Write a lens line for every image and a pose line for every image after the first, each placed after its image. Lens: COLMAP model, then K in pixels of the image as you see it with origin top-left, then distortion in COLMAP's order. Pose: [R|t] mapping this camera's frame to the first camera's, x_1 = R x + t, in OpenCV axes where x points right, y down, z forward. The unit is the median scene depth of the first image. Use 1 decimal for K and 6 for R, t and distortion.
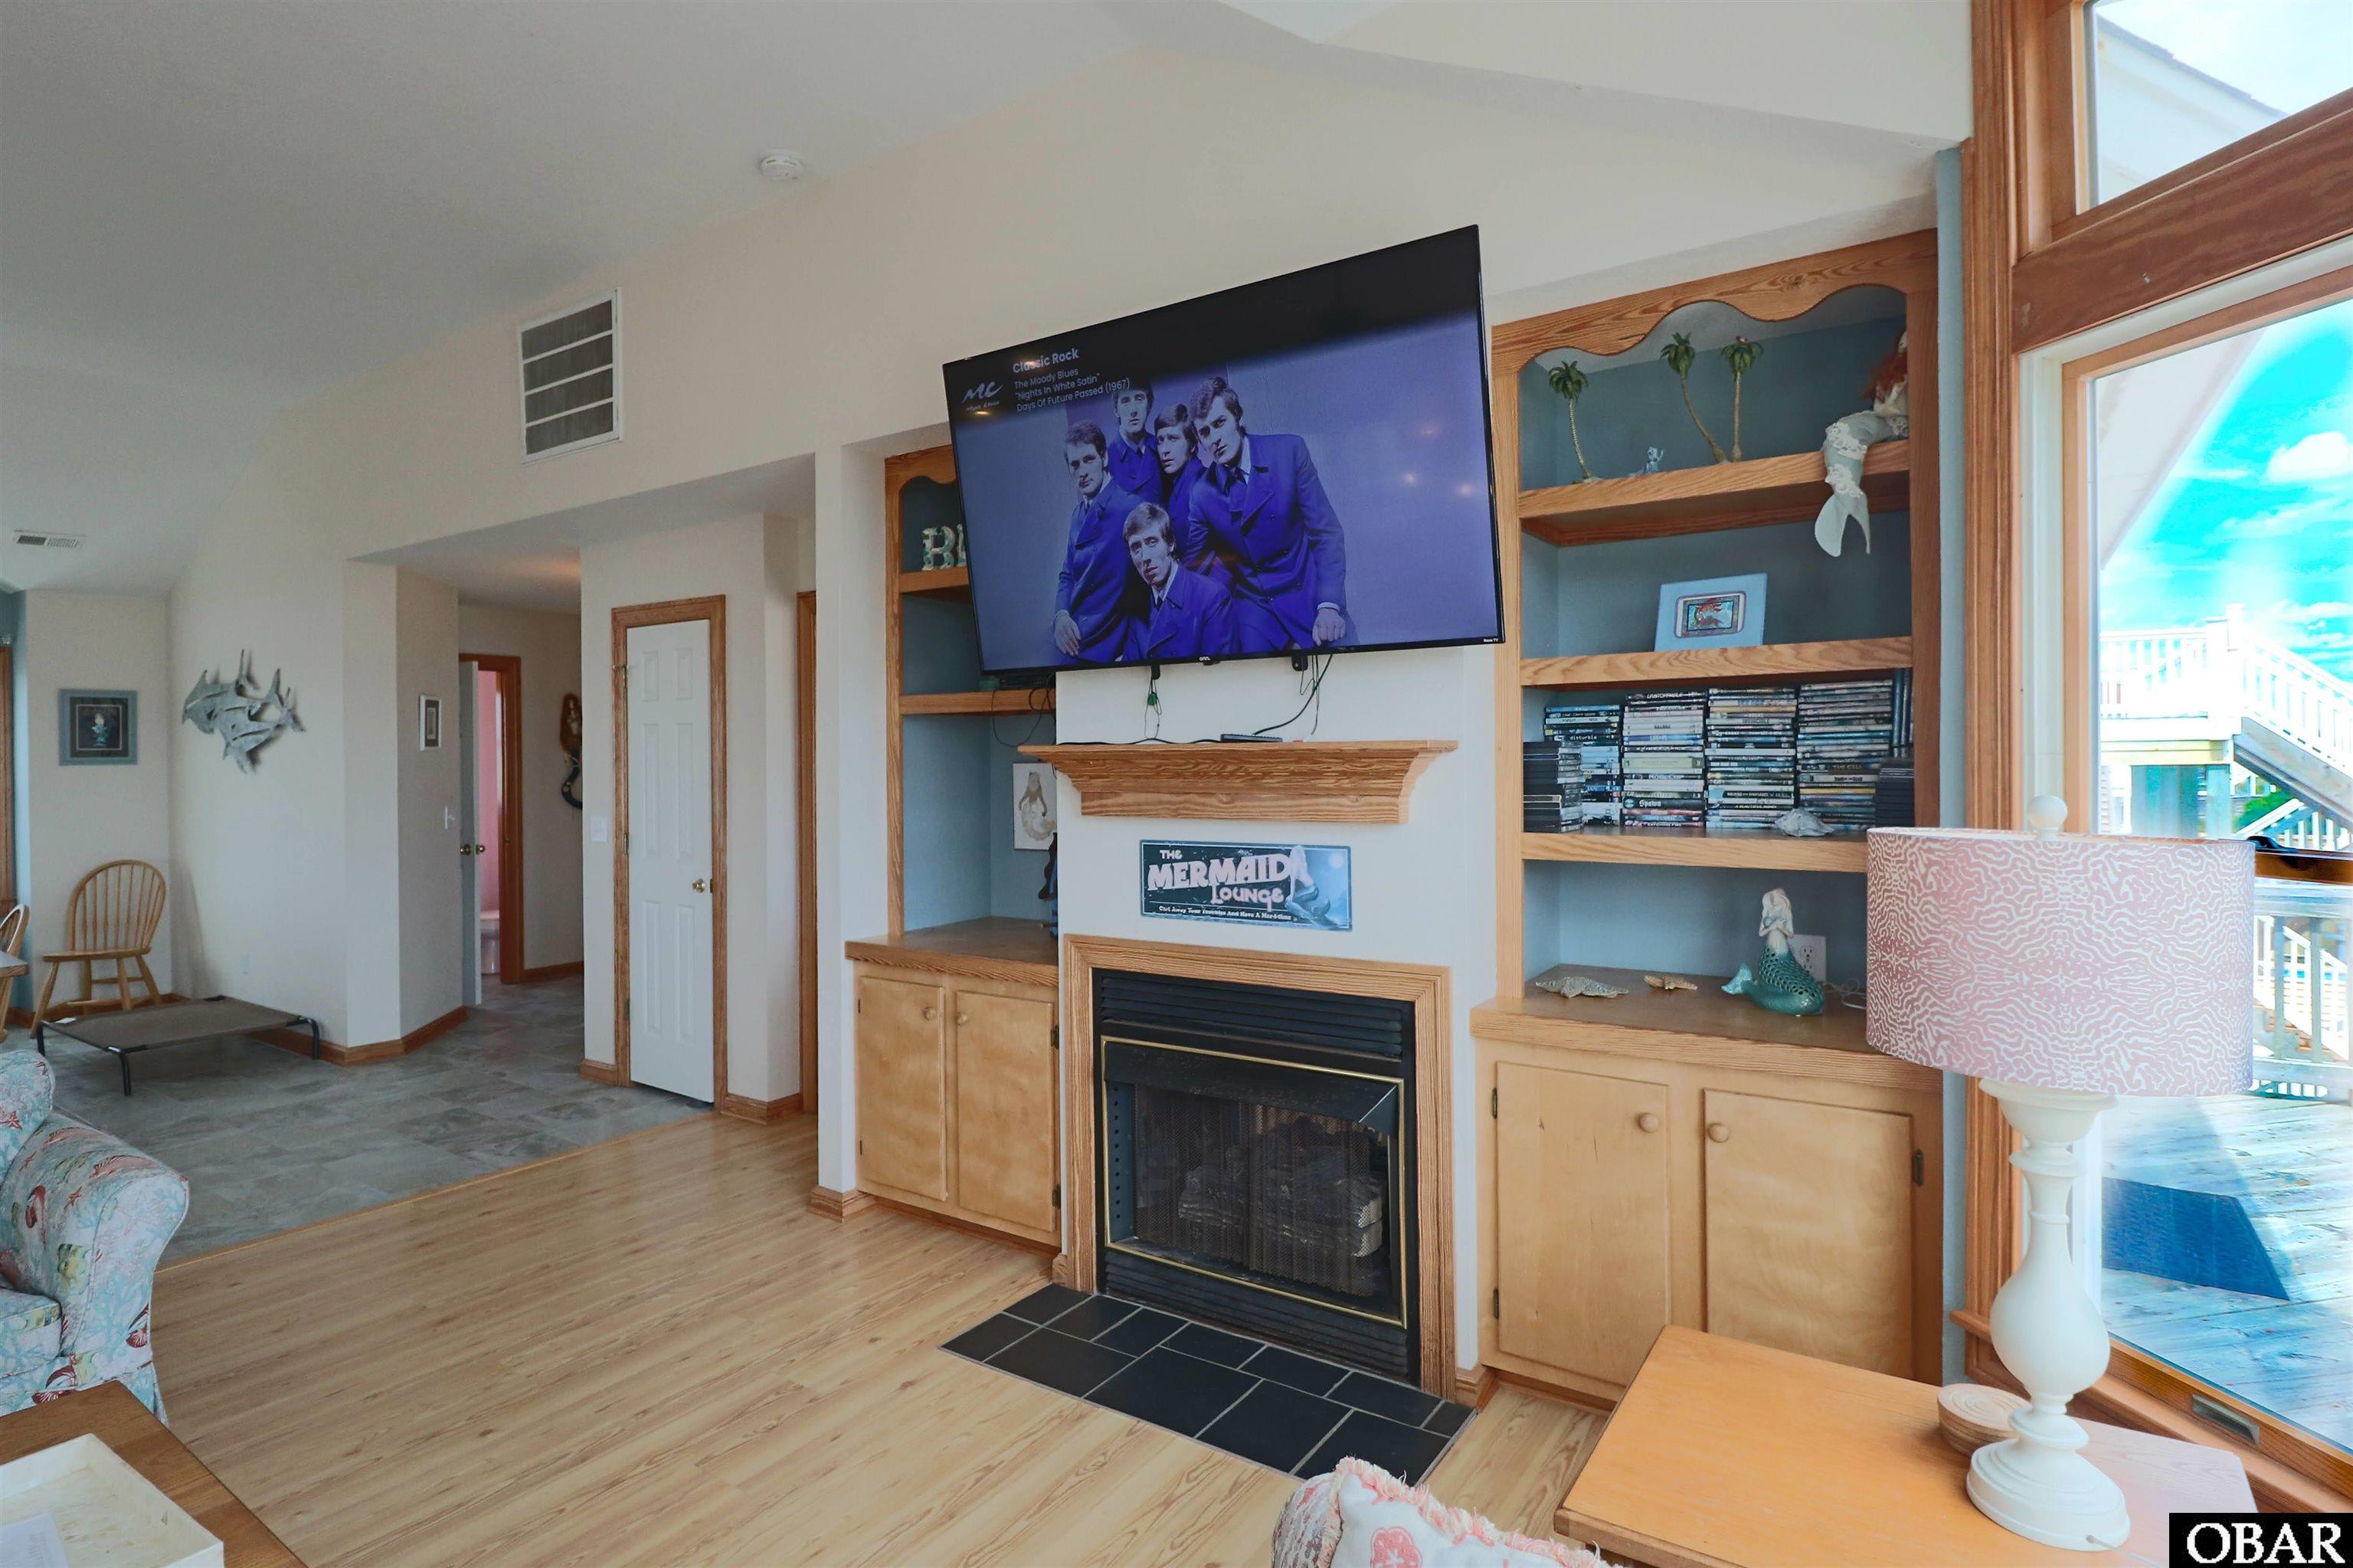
lens RADIAL K [[1218.7, 0, 1121.5], [0, 1218.7, 761.6], [0, 0, 1]] dist [-0.008677, -0.004079]
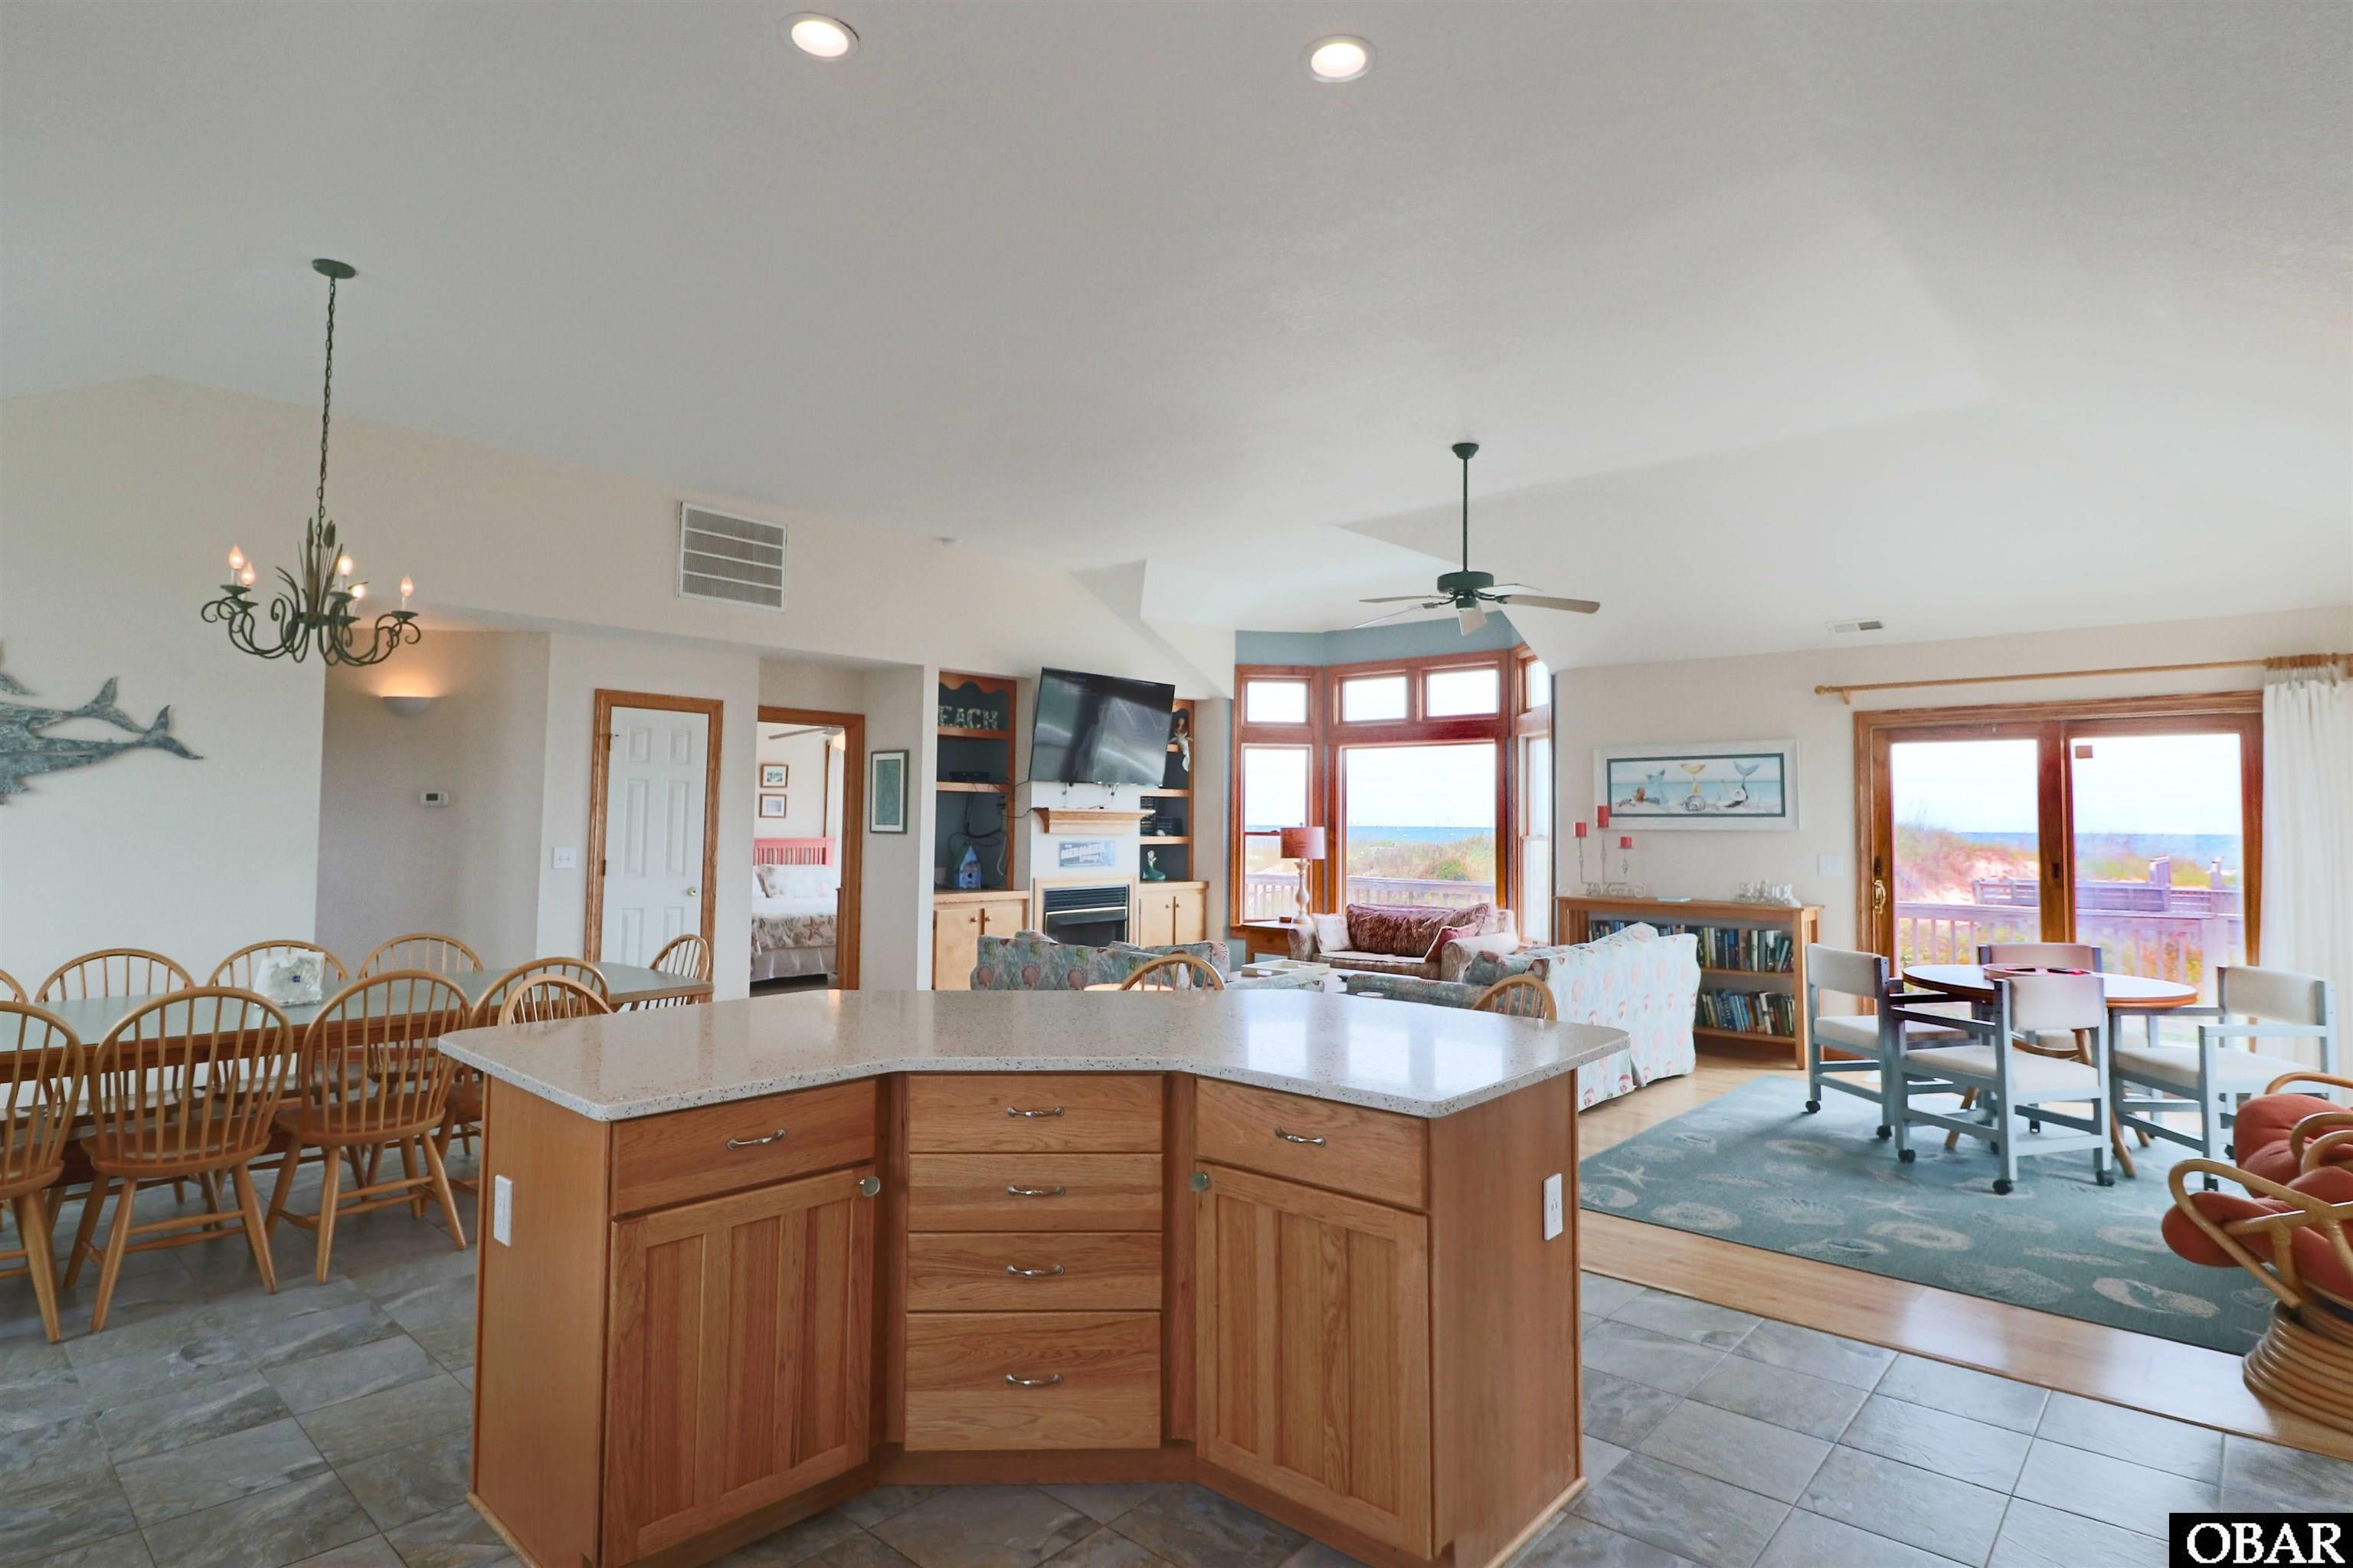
lens RADIAL K [[1218.7, 0, 1176.5], [0, 1218.7, 762.5], [0, 0, 1]] dist [-0.008677, -0.004079]
pose [[0.119888, 0.051807, 0.991435, -2.155869], [-0.015008, 0.998618, -0.050368, 0.014121], [-0.992674, -0.008841, 0.120500, 0.291346]]
